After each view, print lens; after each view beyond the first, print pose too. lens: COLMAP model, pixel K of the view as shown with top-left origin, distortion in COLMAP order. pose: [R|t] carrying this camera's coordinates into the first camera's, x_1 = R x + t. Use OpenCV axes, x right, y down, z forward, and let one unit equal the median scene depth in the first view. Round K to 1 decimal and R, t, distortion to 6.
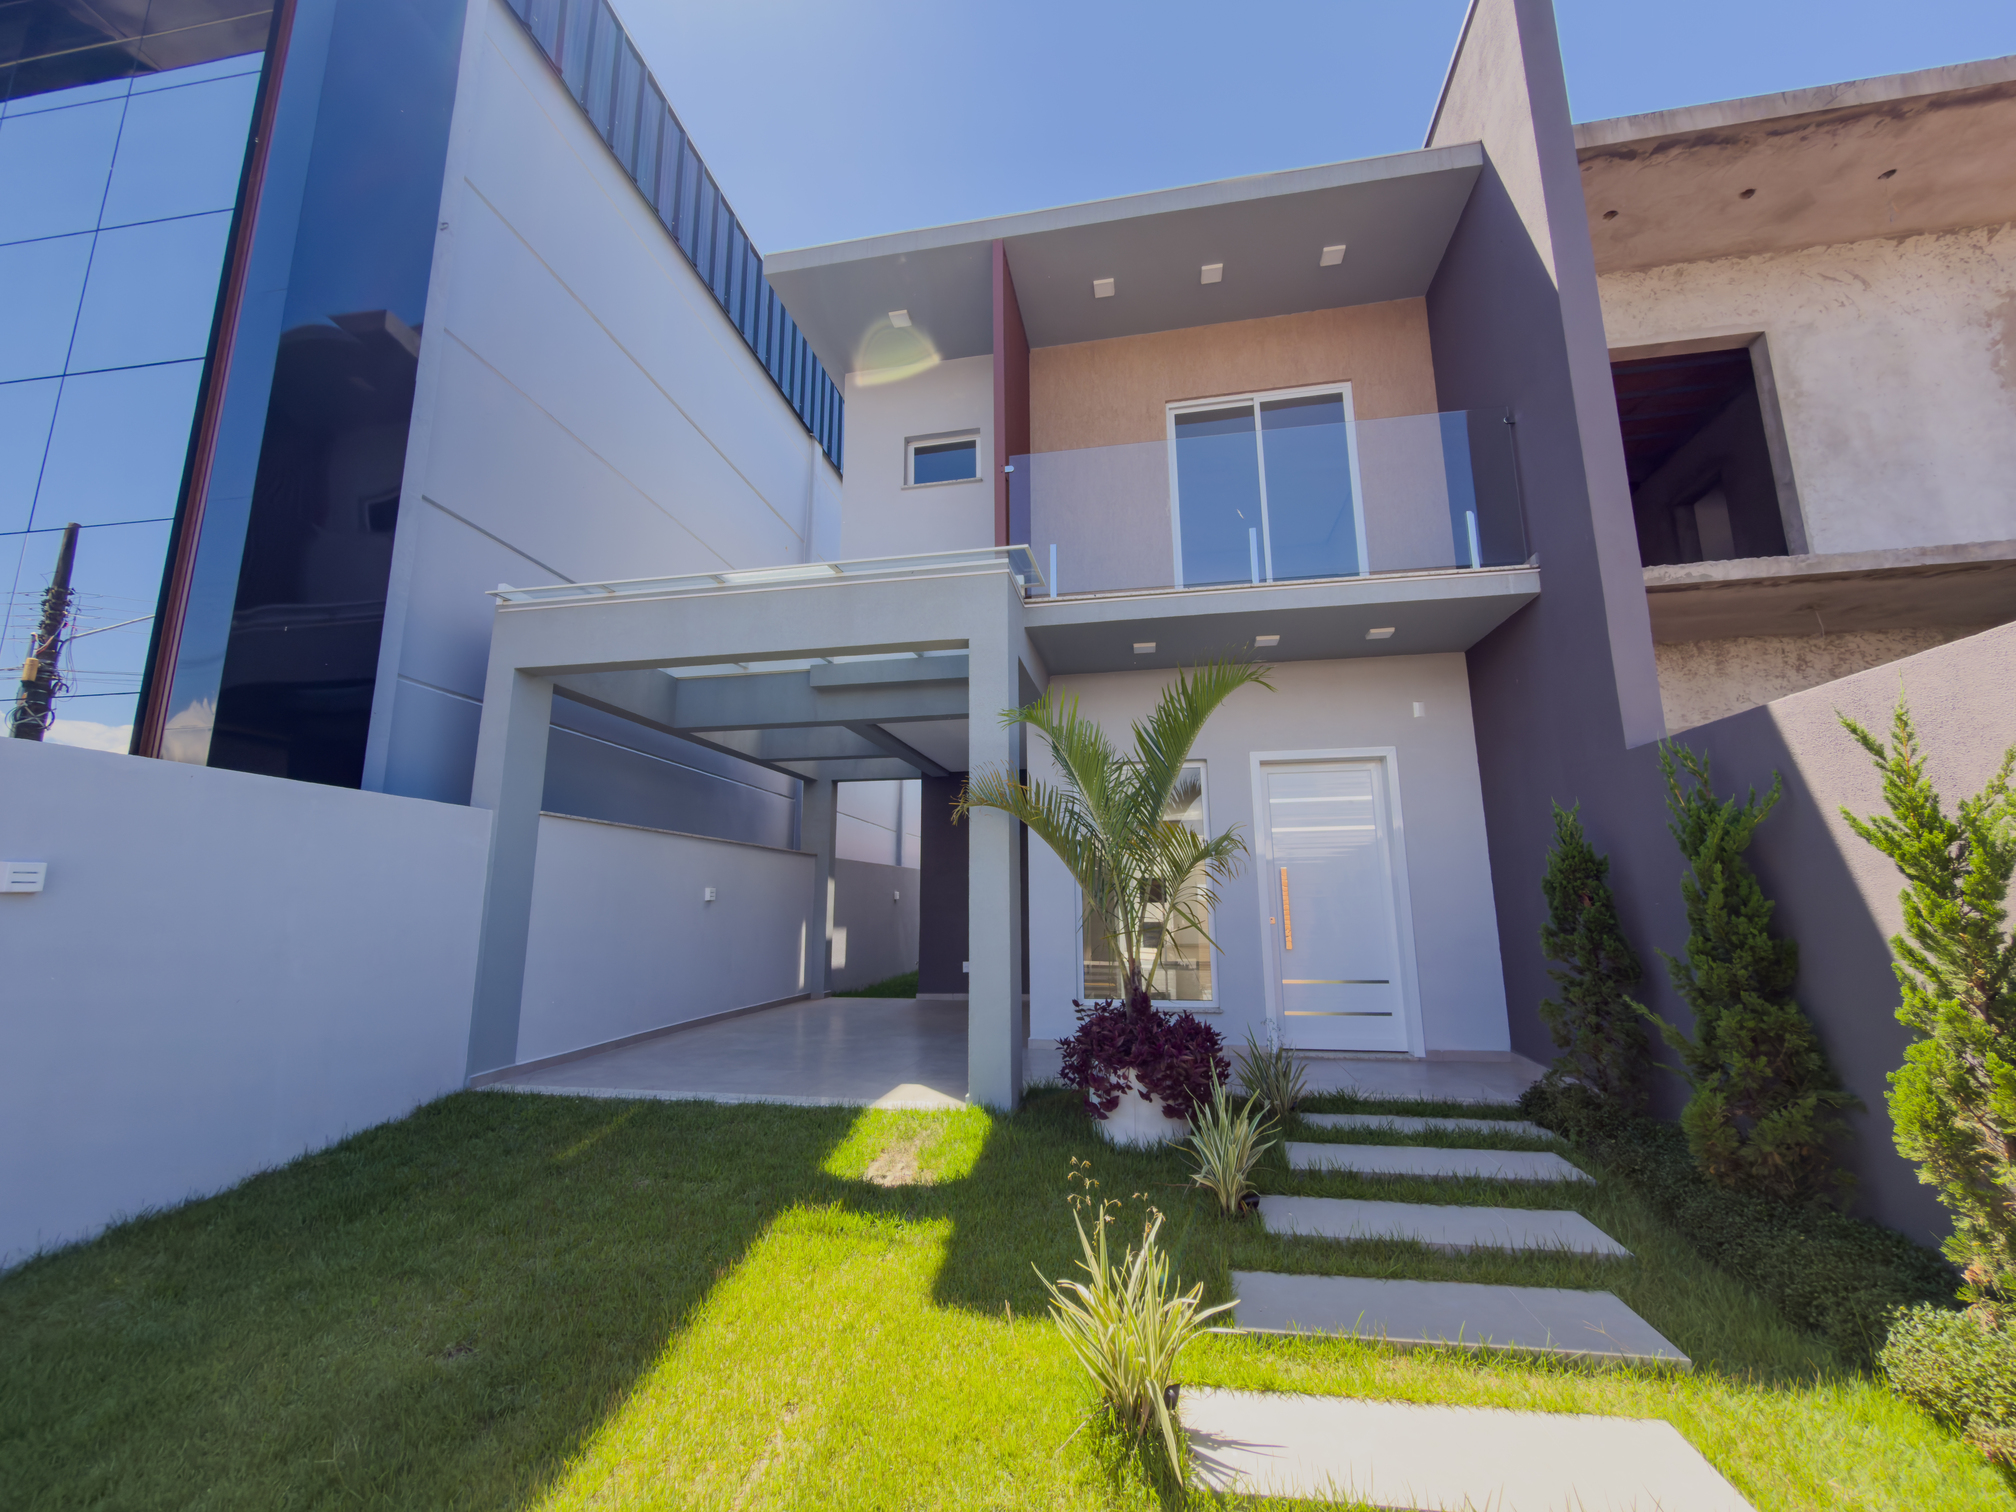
lens RADIAL K [[806.0, 0, 1003.7], [0, 806.0, 734.0], [0, 0, 1]] dist [0.002492, -0.000061]
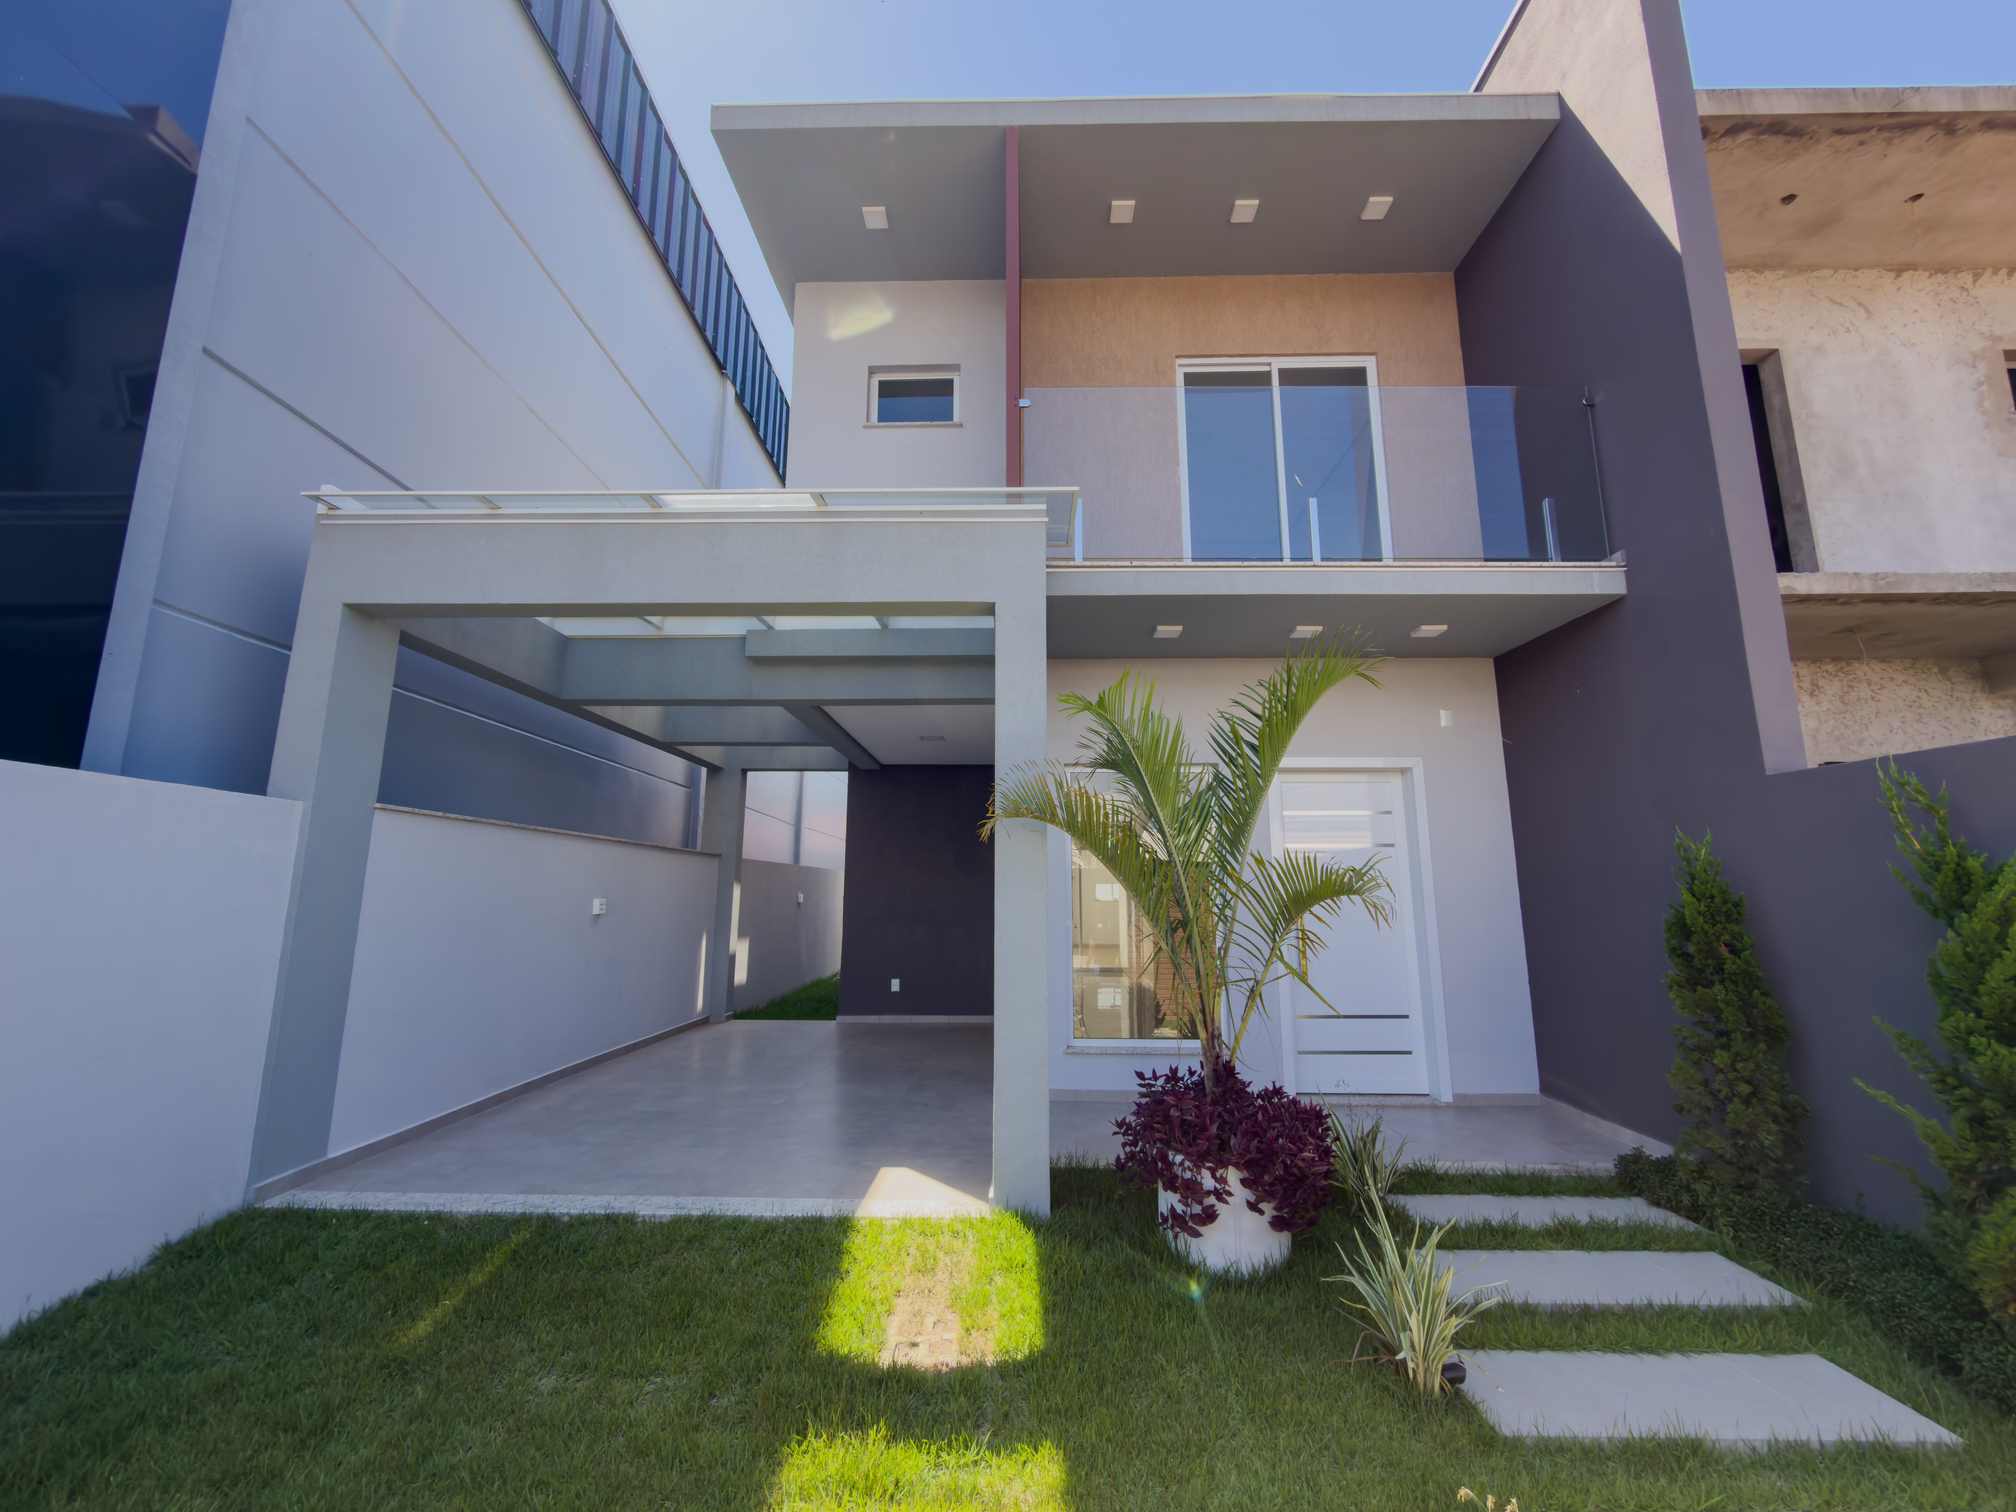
lens RADIAL K [[806.0, 0, 1010.2], [0, 806.0, 739.1], [0, 0, 1]] dist [0.002492, -0.000061]
pose [[0.986413, 0.041003, 0.159084, -0.131312], [-0.043429, 0.998987, 0.011799, 0.004210], [-0.158439, -0.018547, 0.987195, 0.196275]]
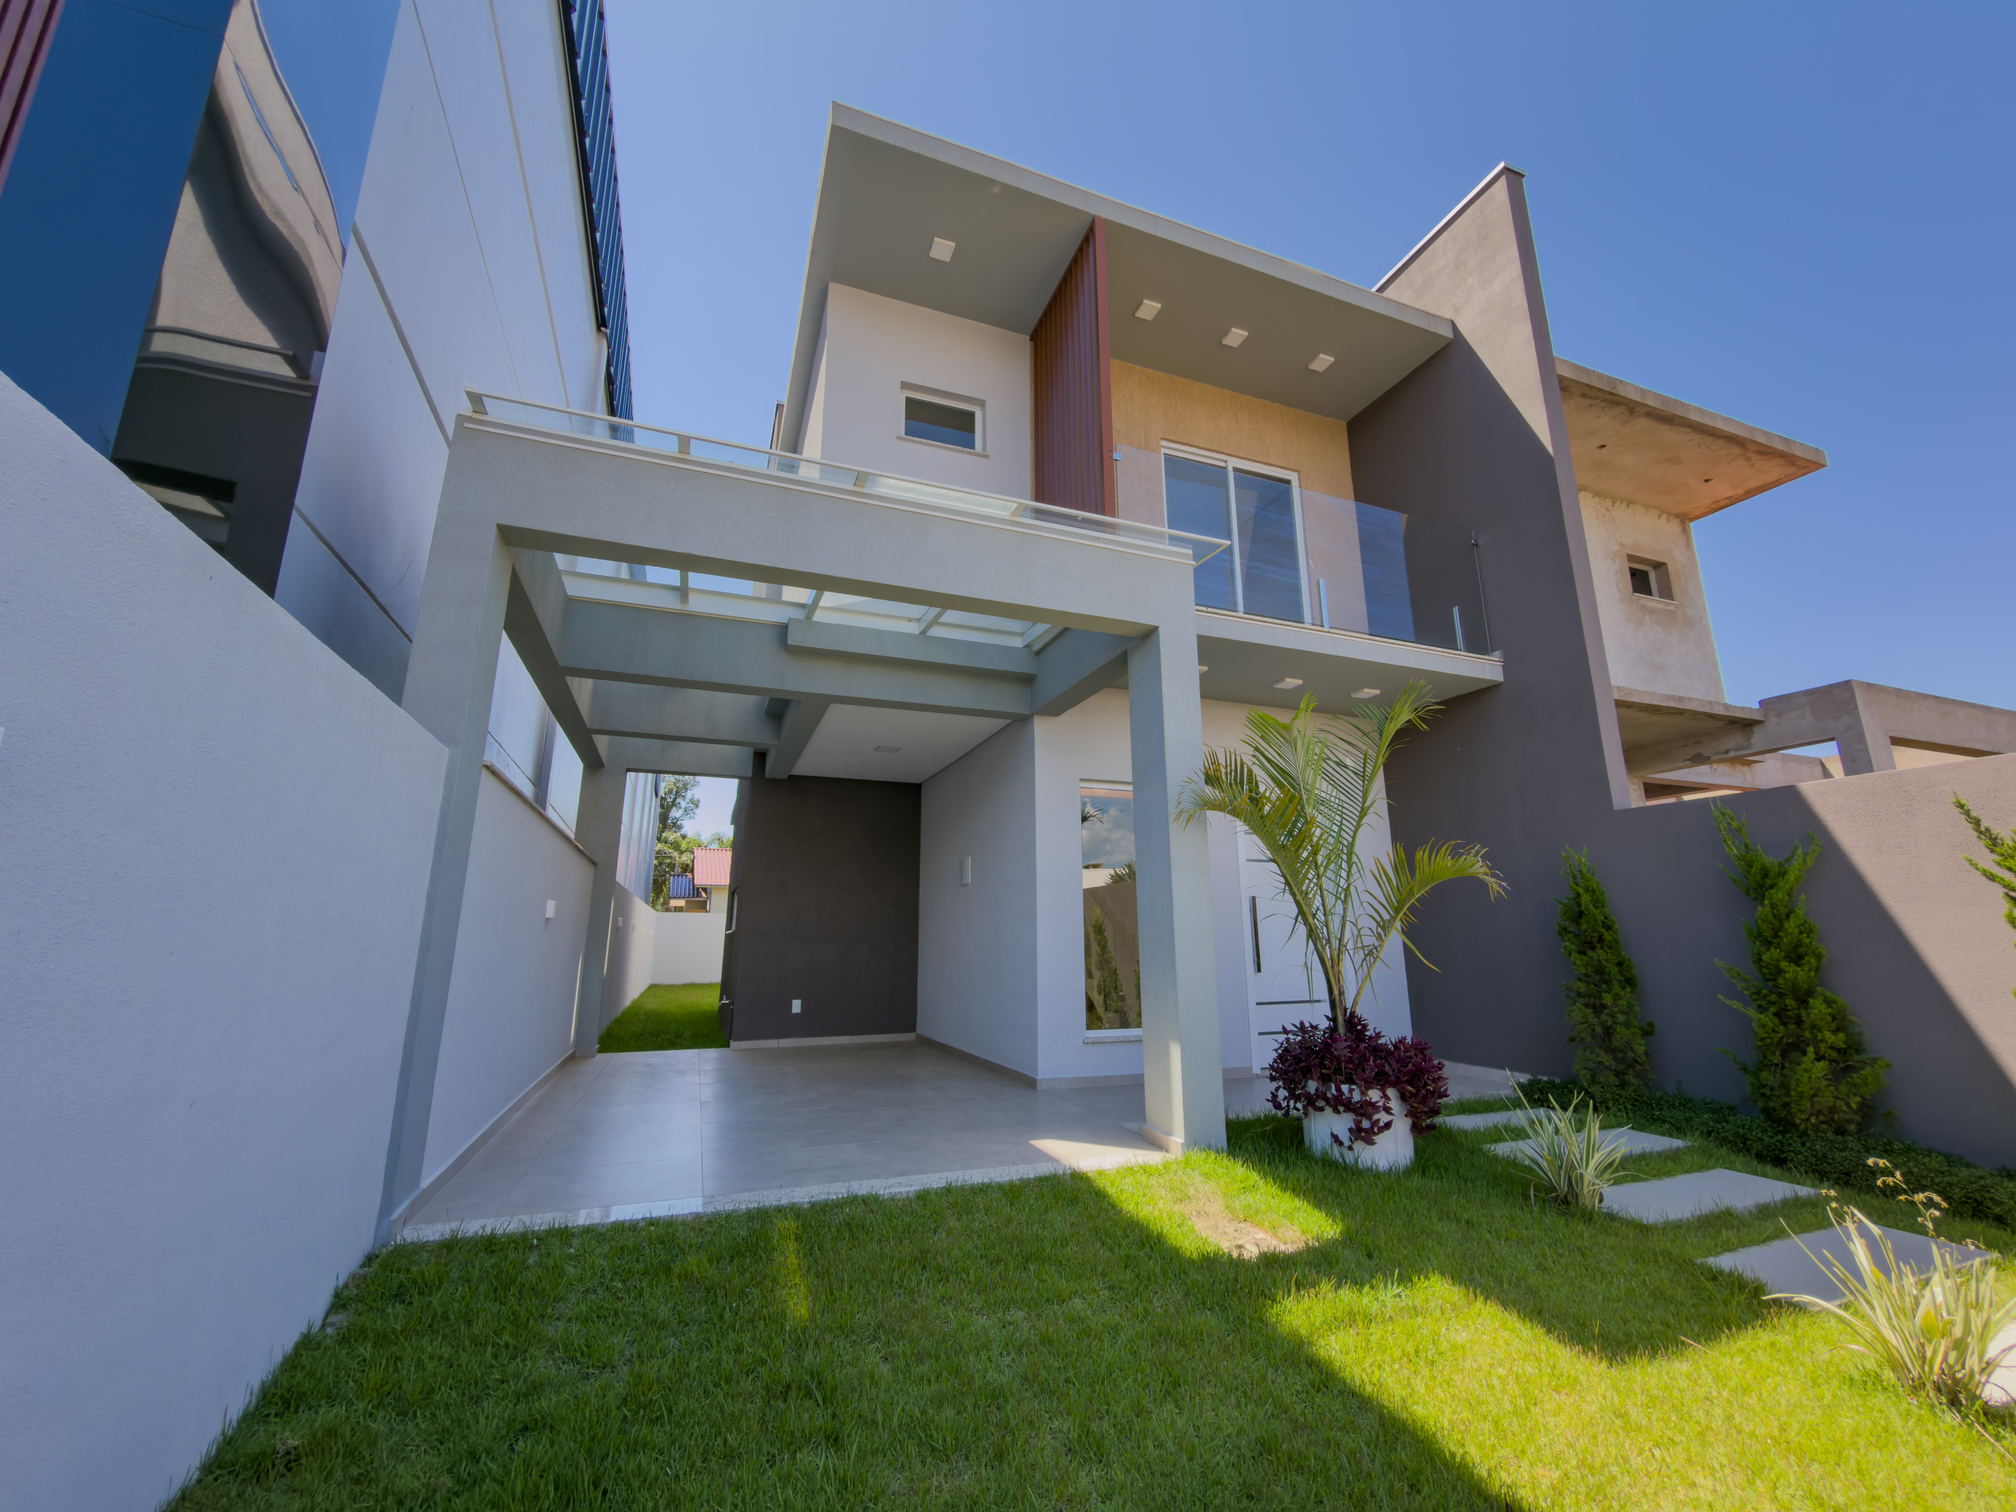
lens RADIAL K [[806.0, 0, 1023.7], [0, 806.0, 741.3], [0, 0, 1]] dist [0.002492, -0.000061]
pose [[0.853426, 0.129188, 0.504949, -0.540288], [-0.110579, 0.991619, -0.066807, 0.076289], [-0.509348, 0.001178, 0.860560, 0.264542]]
